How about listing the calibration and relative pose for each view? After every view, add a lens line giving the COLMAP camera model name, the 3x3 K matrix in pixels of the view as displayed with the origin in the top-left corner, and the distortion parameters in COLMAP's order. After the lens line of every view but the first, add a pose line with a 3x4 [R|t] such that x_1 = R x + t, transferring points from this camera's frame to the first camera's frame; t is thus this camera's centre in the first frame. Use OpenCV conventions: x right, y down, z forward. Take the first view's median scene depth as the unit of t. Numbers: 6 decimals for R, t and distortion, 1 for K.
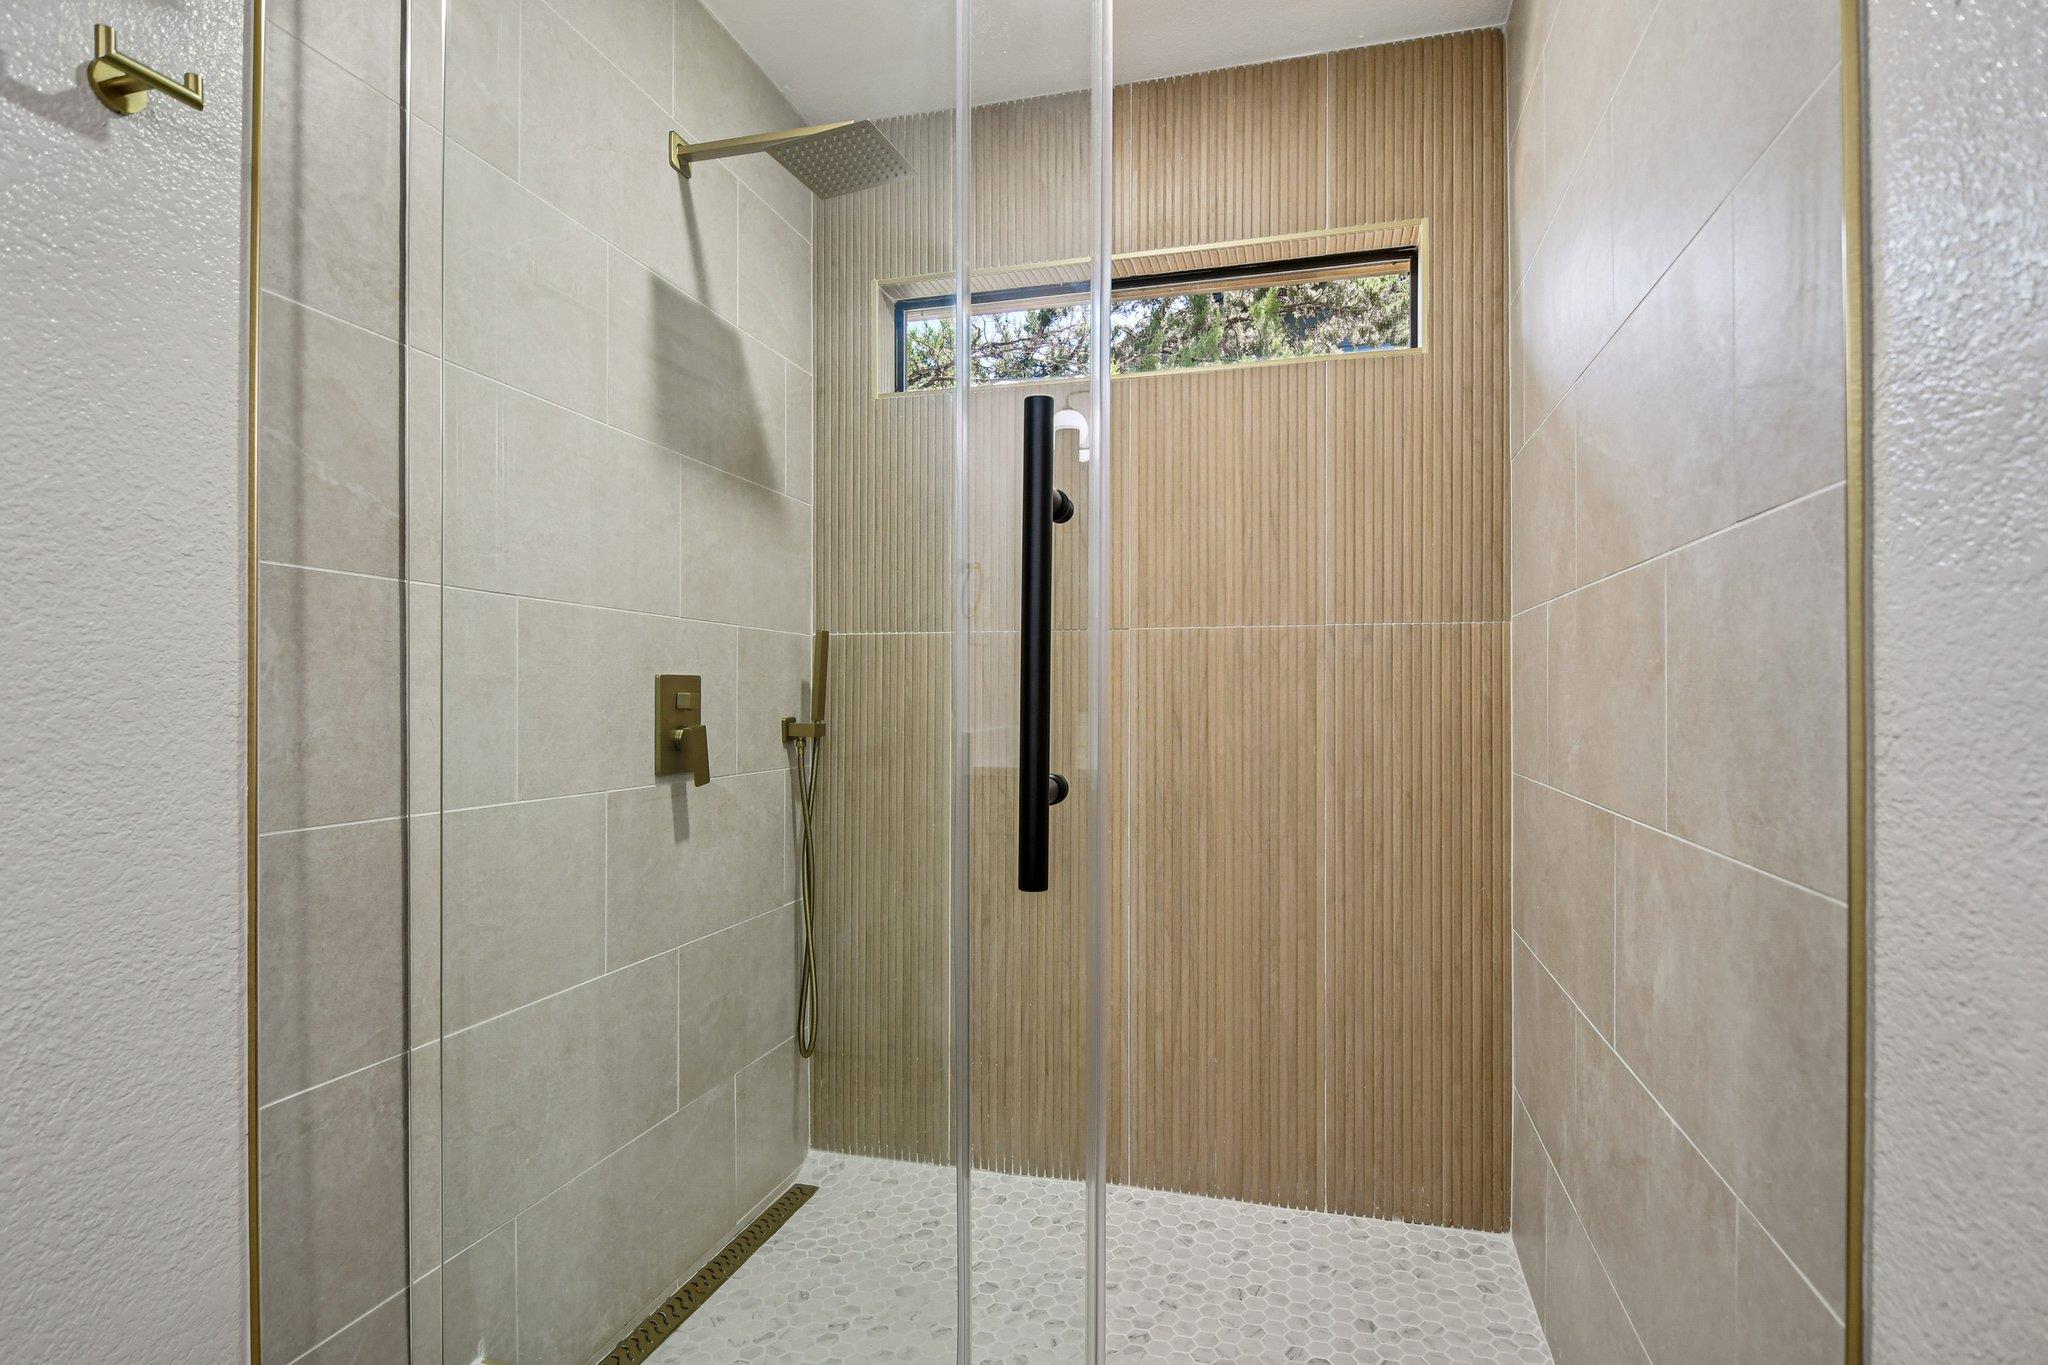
lens RADIAL K [[1043.1, 0, 1022.7], [0, 1043.1, 699.1], [0, 0, 1]] dist [0.002694, -0.012375]
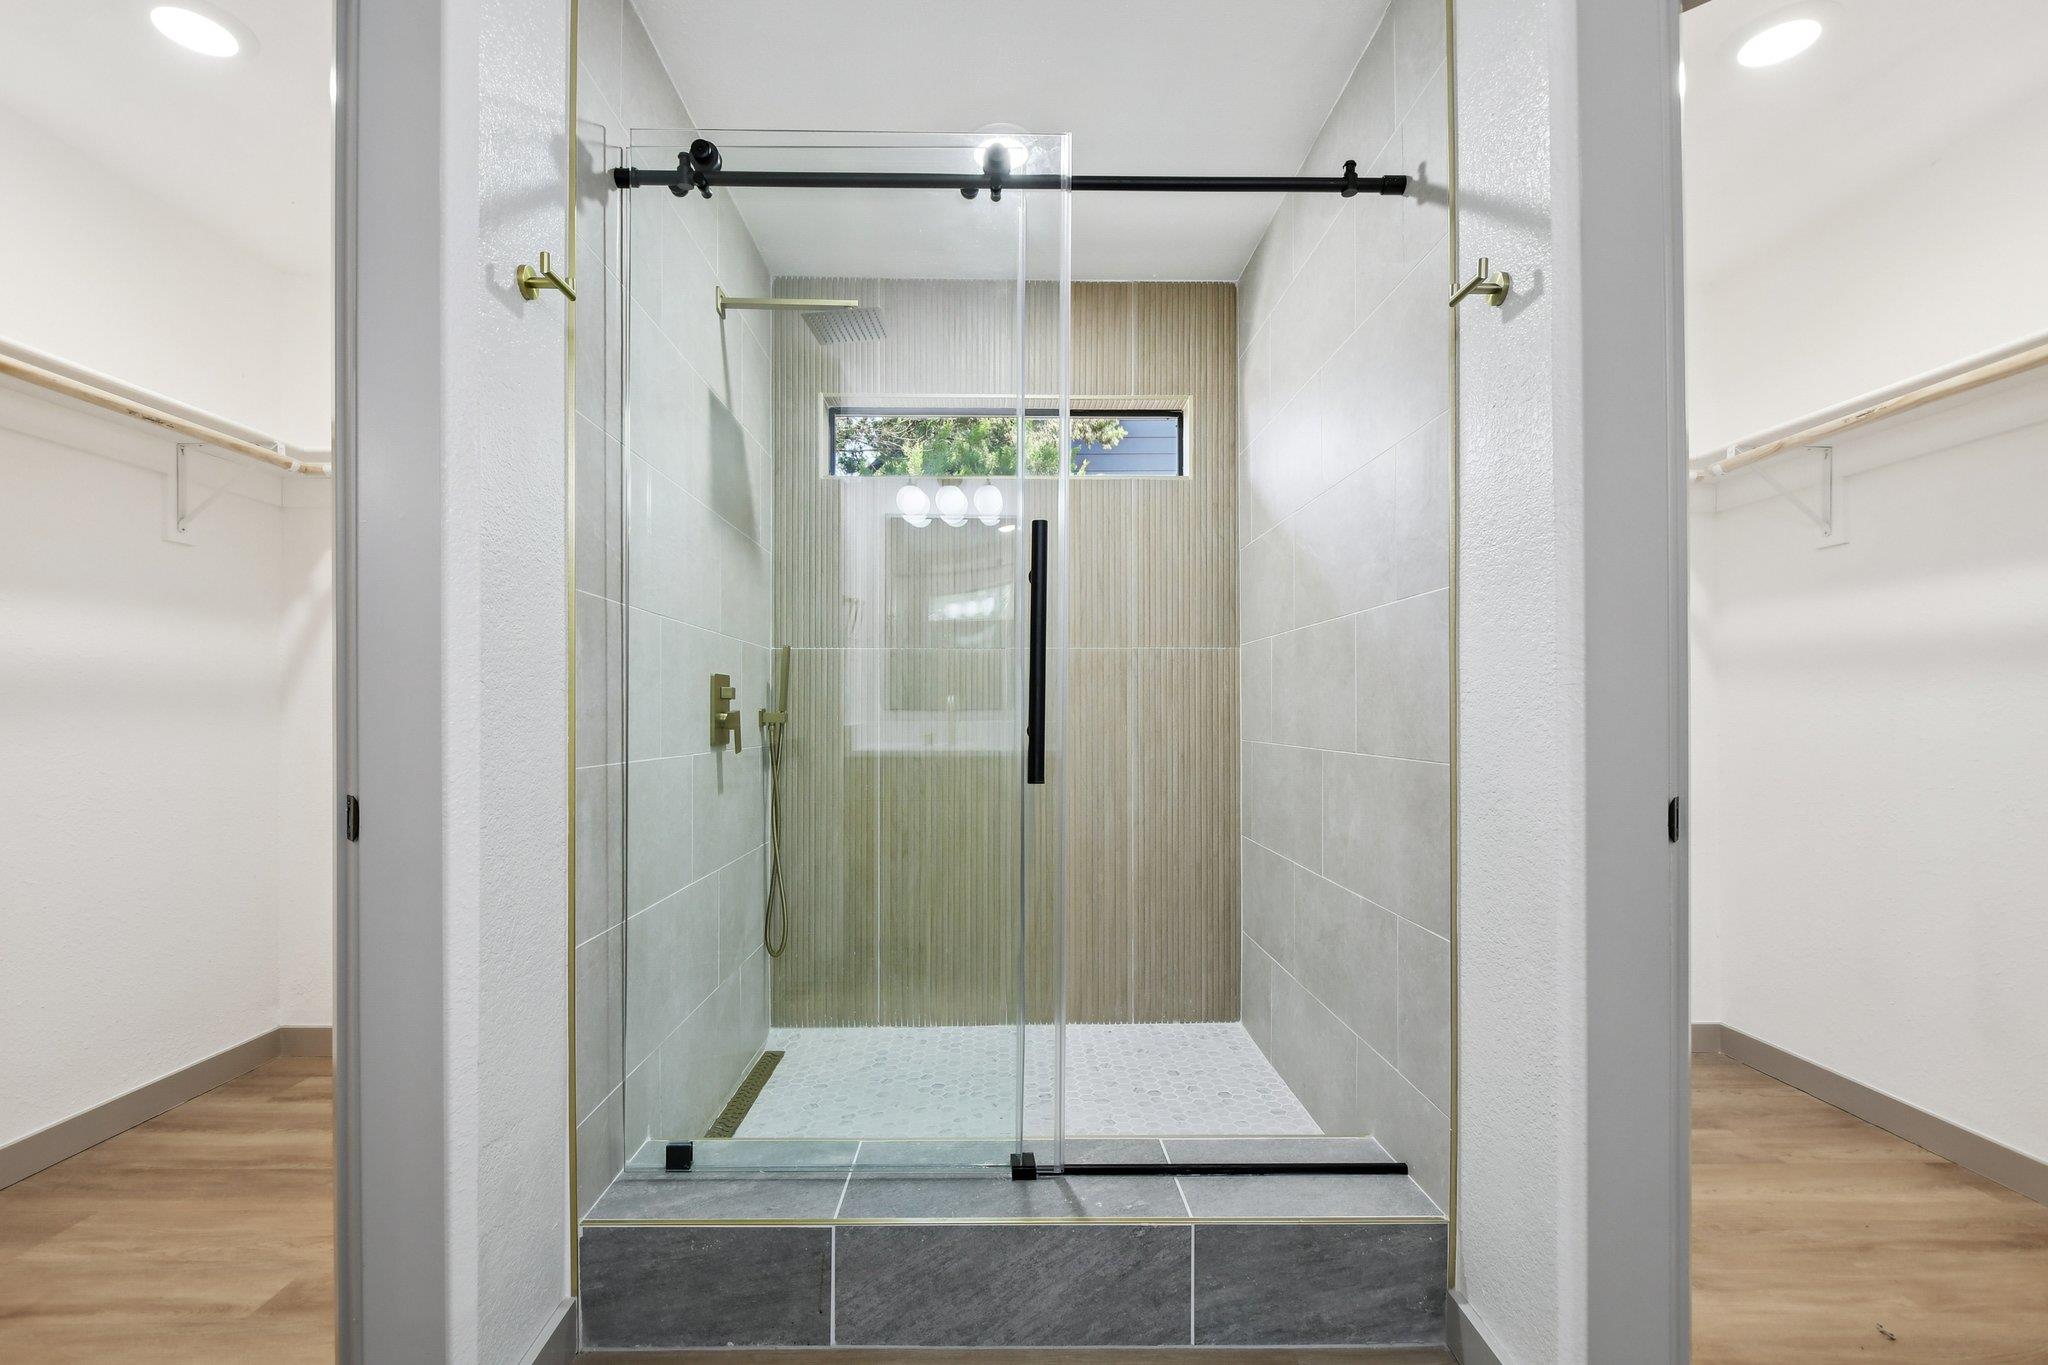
lens RADIAL K [[909.9, 0, 1013.6], [0, 909.9, 720.6], [0, 0, 1]] dist [0.000075, -0.002254]
pose [[0.956684, -0.004432, 0.291095, -0.281820], [0.003248, 0.999984, 0.004552, 0.031083], [-0.291111, -0.003410, 0.956683, -0.258168]]
